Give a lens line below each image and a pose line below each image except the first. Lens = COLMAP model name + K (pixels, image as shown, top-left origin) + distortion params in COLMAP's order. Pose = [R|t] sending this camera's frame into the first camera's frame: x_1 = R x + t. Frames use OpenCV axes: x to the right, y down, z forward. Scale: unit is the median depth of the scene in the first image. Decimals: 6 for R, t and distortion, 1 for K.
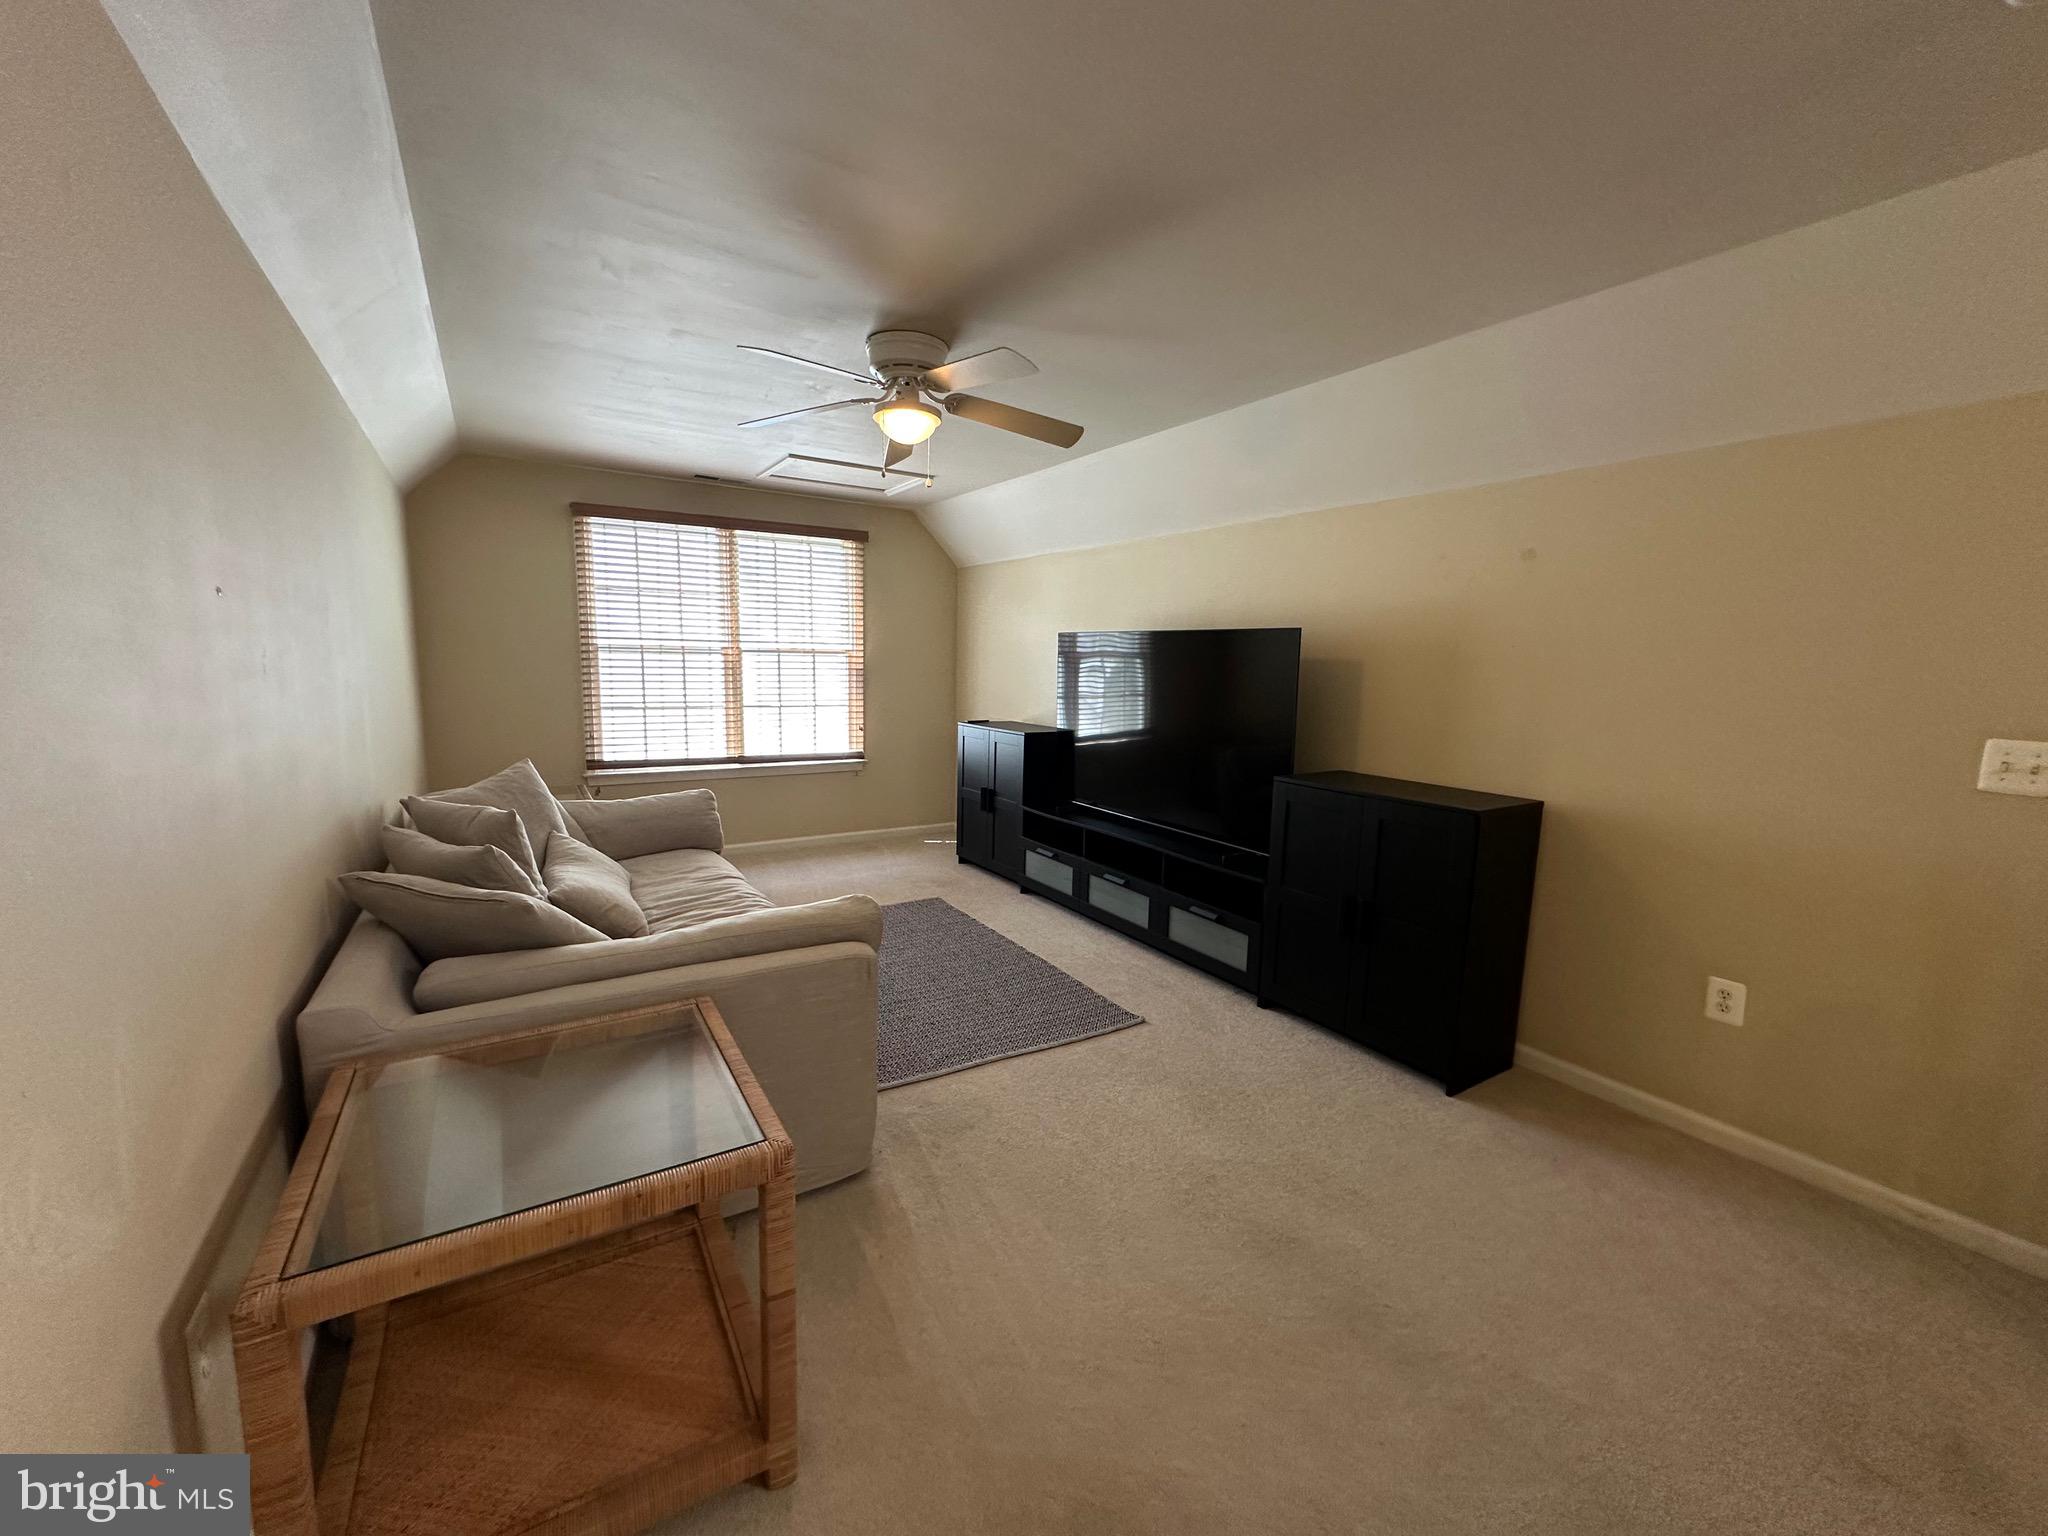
lens RADIAL K [[813.1, 0, 1012.5], [0, 813.1, 762.9], [0, 0, 1]] dist [-0.004322, 0.000578]
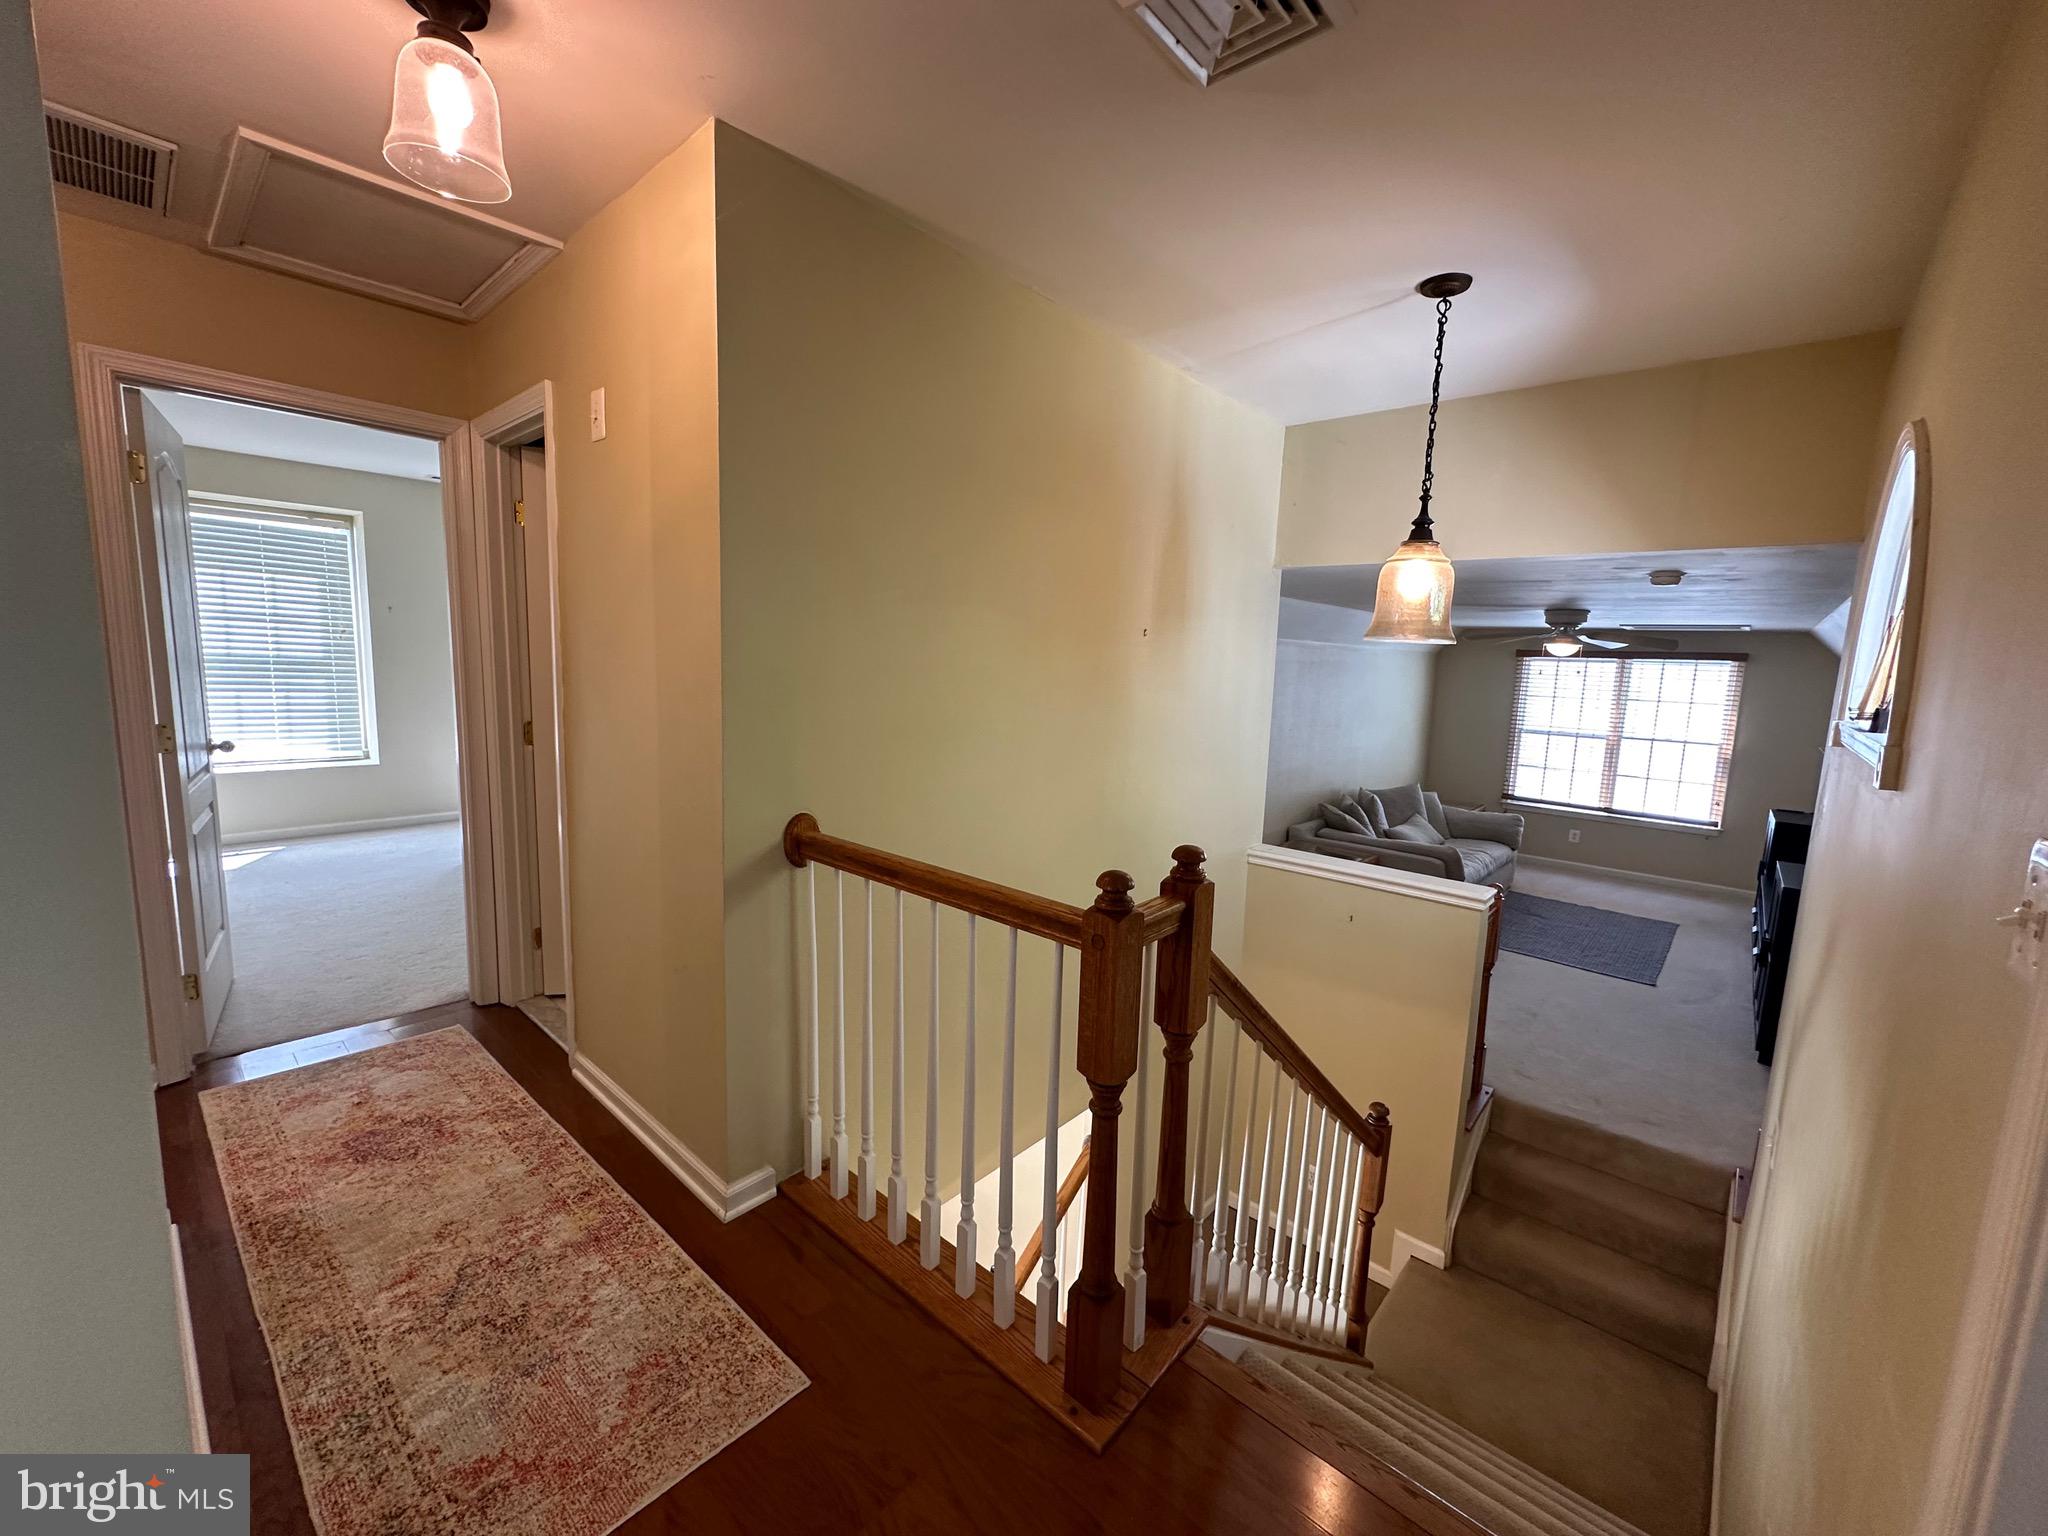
lens RADIAL K [[813.1, 0, 1016.6], [0, 813.1, 765.5], [0, 0, 1]] dist [-0.004322, 0.000578]
pose [[0.274521, 0.114125, -0.954785, 0.798234], [-0.154726, 0.985236, 0.073277, -0.027172], [0.949051, 0.127614, 0.288126, -0.474241]]
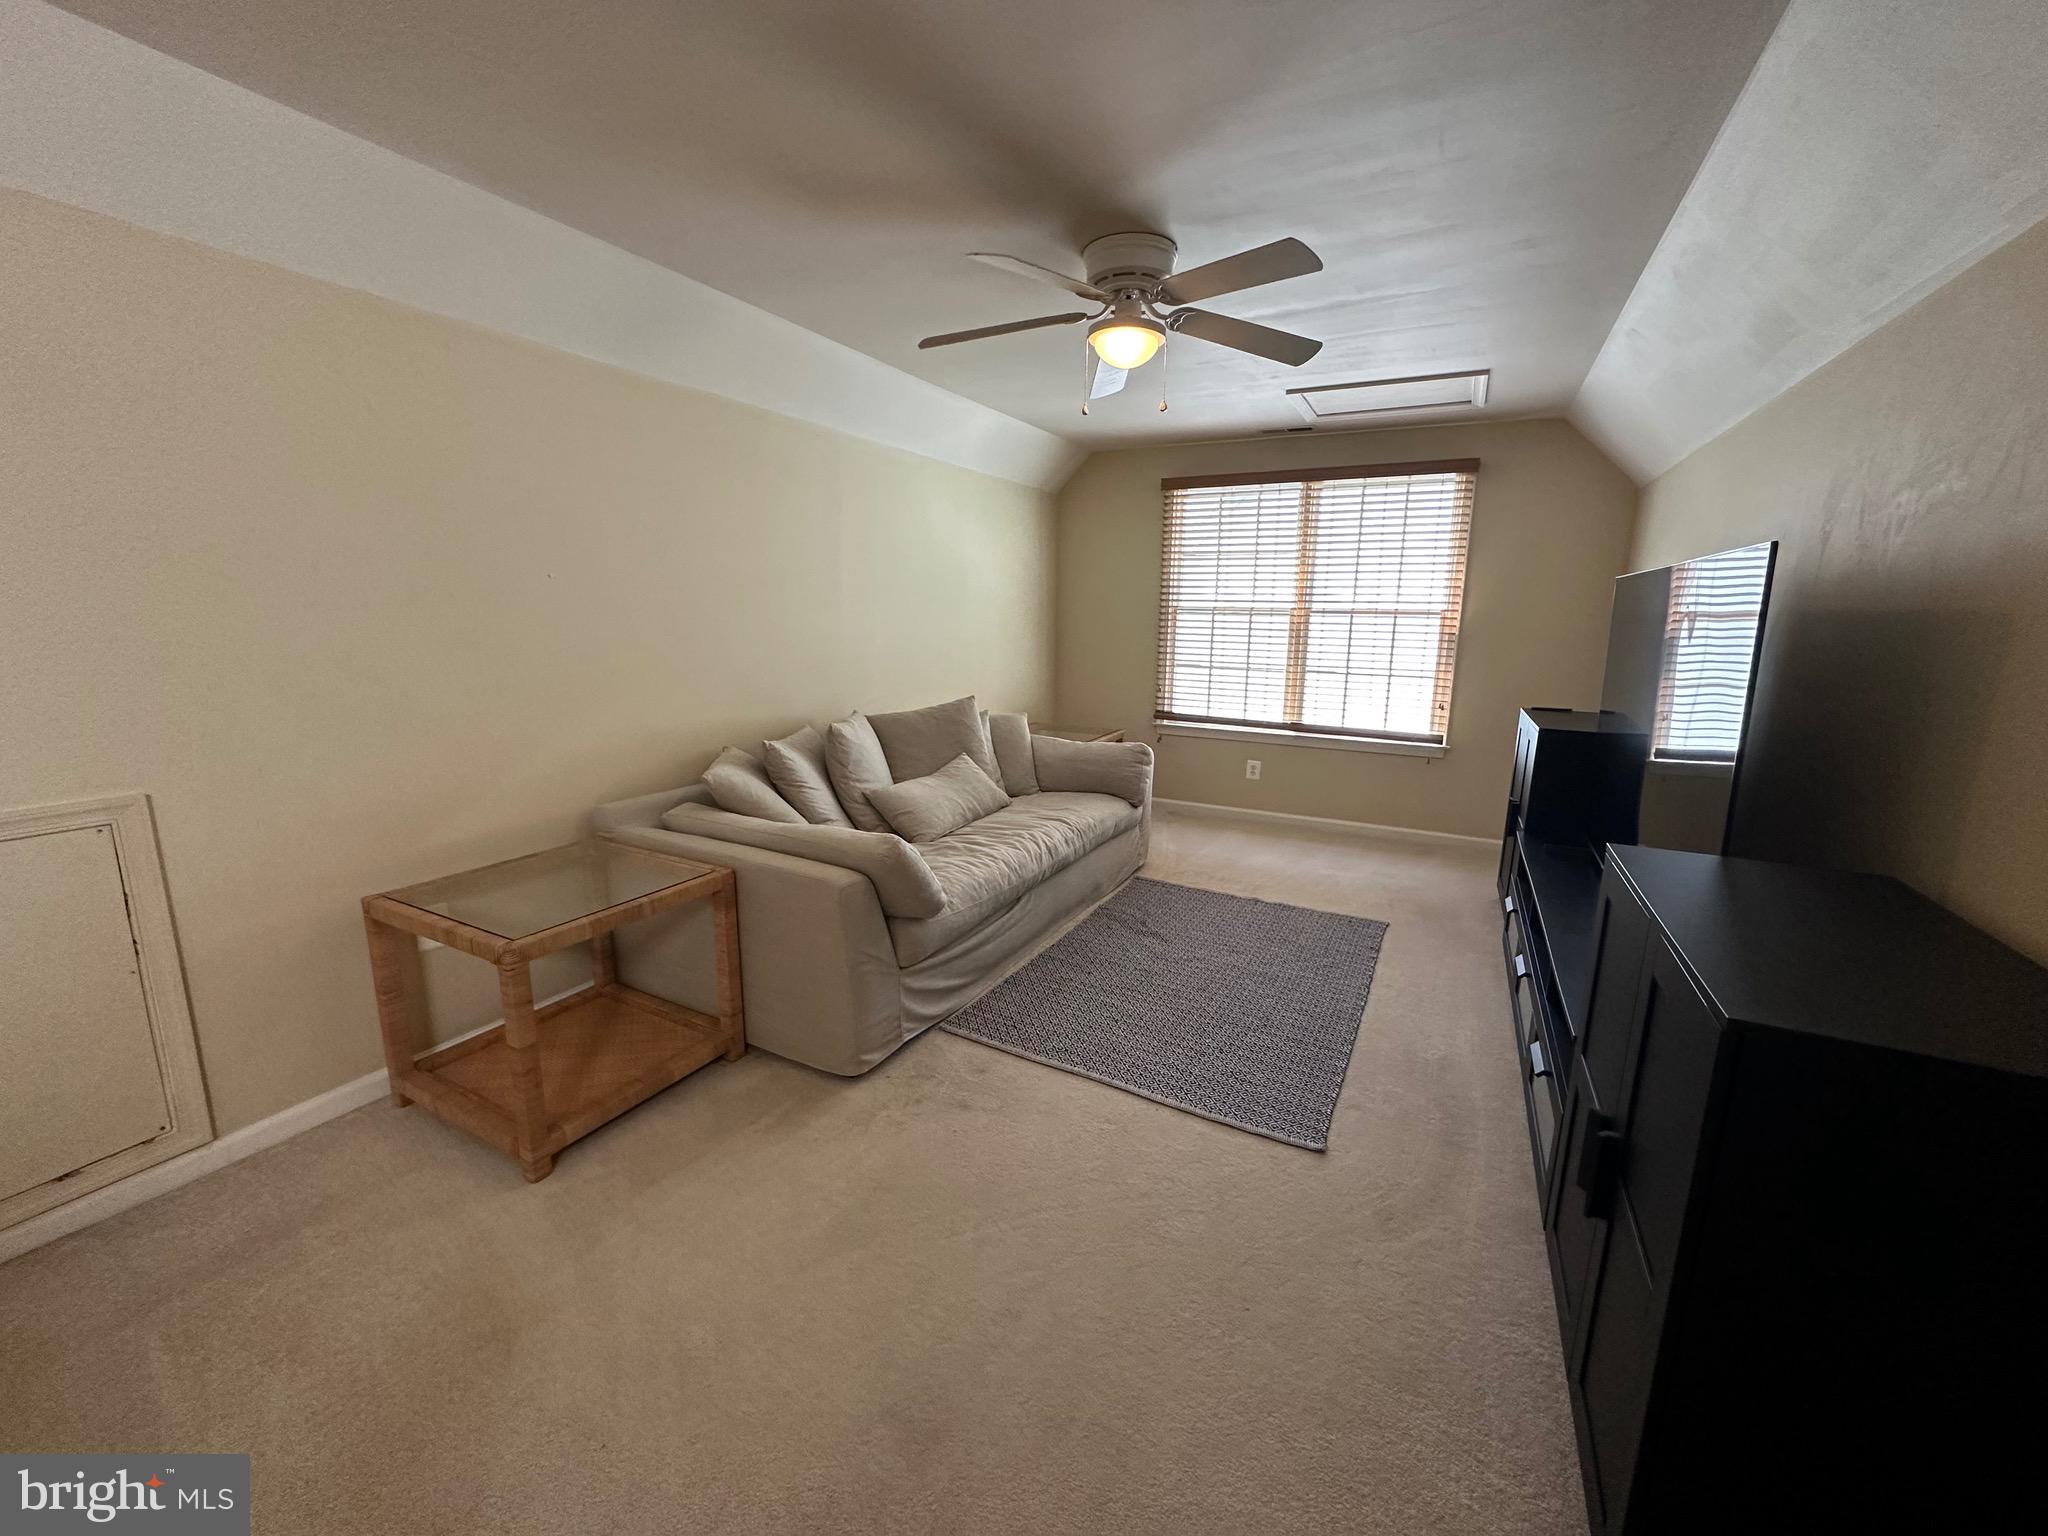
lens RADIAL K [[813.1, 0, 1024.6], [0, 813.1, 761.1], [0, 0, 1]] dist [-0.004322, 0.000578]
pose [[0.503693, 0.146806, -0.851317, 0.332046], [-0.114857, 0.988087, 0.102435, -0.026502], [0.856213, 0.046184, 0.514554, 0.249114]]
